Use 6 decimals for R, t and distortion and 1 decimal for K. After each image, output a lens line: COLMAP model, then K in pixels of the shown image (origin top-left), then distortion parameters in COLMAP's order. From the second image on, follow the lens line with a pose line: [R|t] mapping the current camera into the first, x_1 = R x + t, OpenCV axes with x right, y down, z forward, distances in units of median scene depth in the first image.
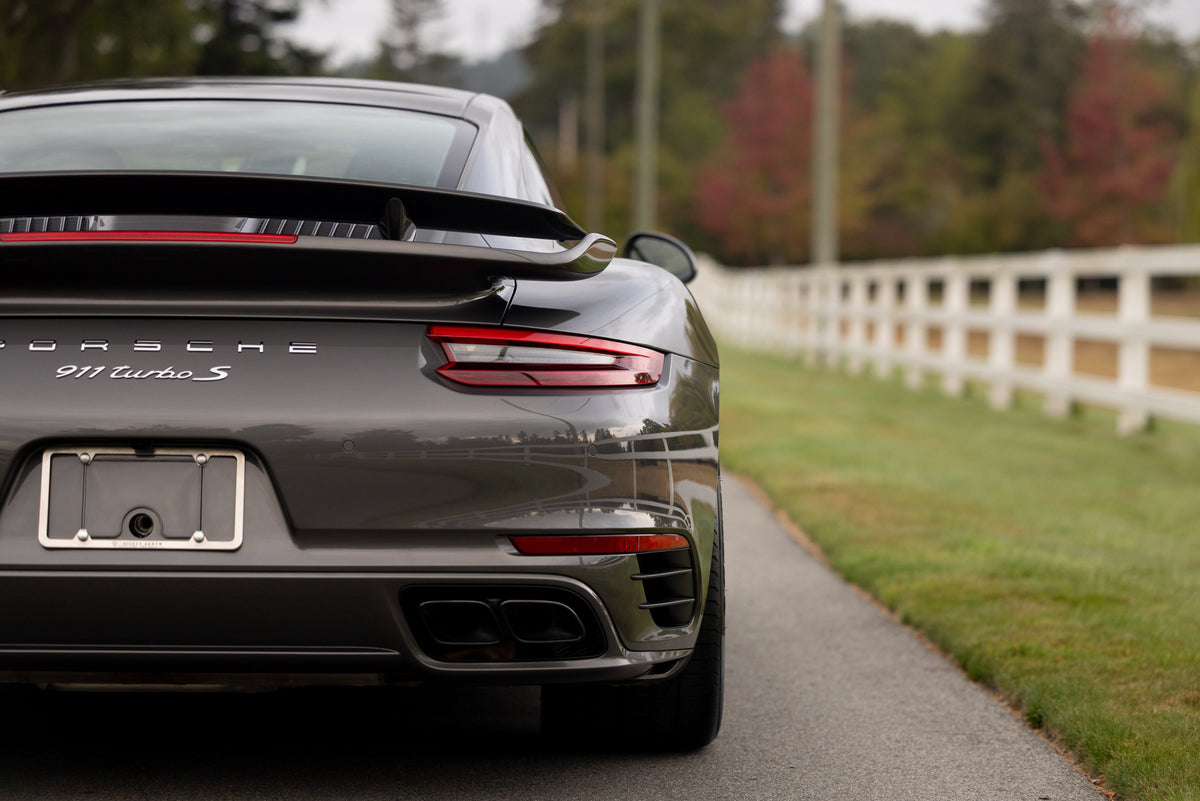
lens RADIAL K [[3425.3, 0, 602.7], [0, 3425.3, 356.1], [0, 0, 1]] dist [0.005467, -0.334067]
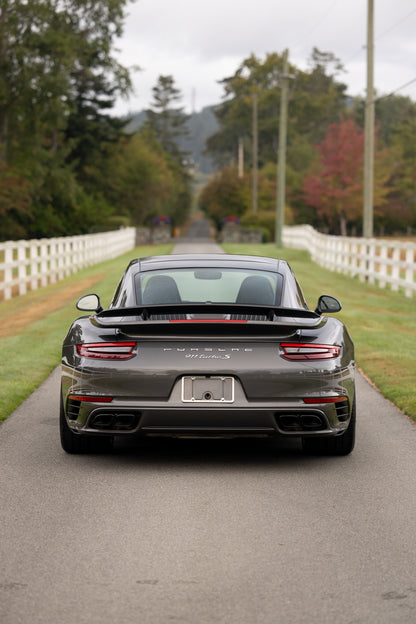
lens RADIAL K [[1695.5, 0, 208.0], [0, 1695.5, 312.0], [0, 0, 1]] dist [0.001019, 0.414902]
pose [[0.999626, 0.000011, -0.027336, -0.078699], [0.000826, 0.999531, 0.030599, -0.099900], [0.027324, -0.030610, 0.999158, -0.871441]]
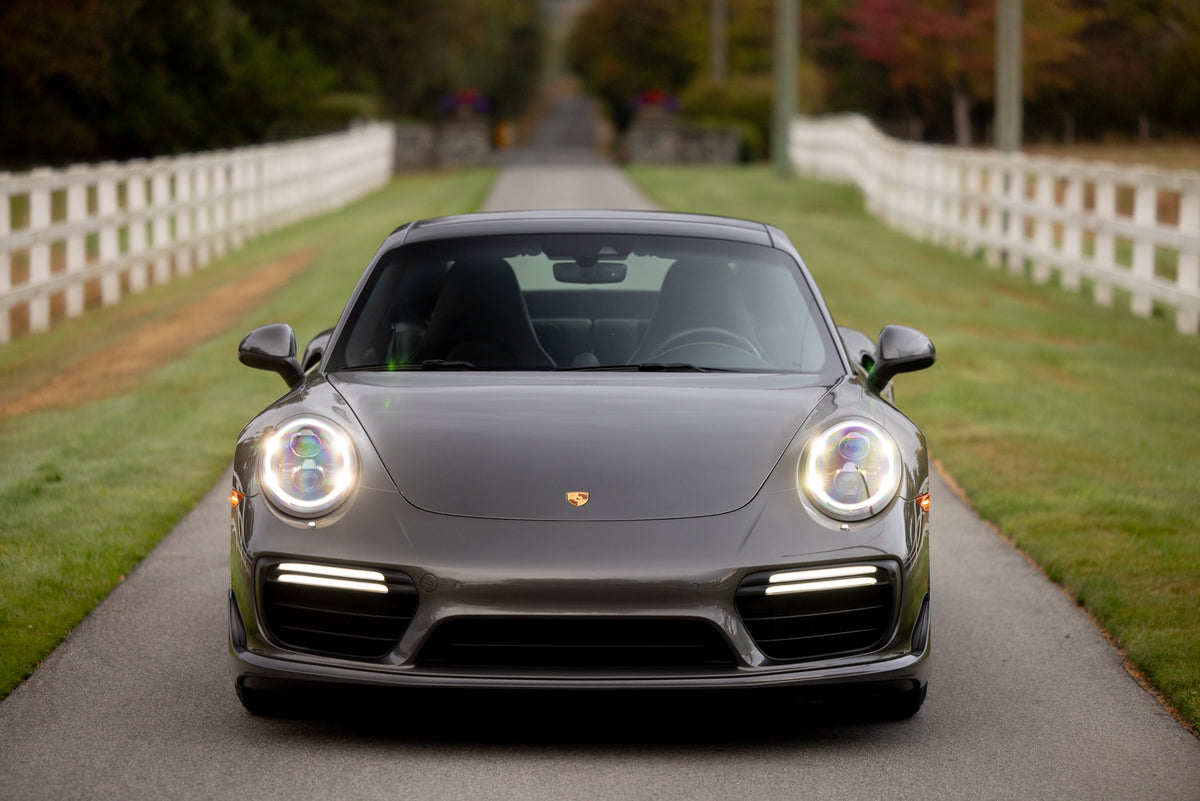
lens RADIAL K [[4765.3, 0, 600.0], [0, 4765.3, 400.5], [0, 0, 1]] dist [-0.017416, -1.229531]
pose [[0.999654, -0.004725, -0.025886, -0.052993], [0.005748, 0.999199, 0.039594, -0.099329], [0.025678, -0.039729, 0.998881, -1.563979]]
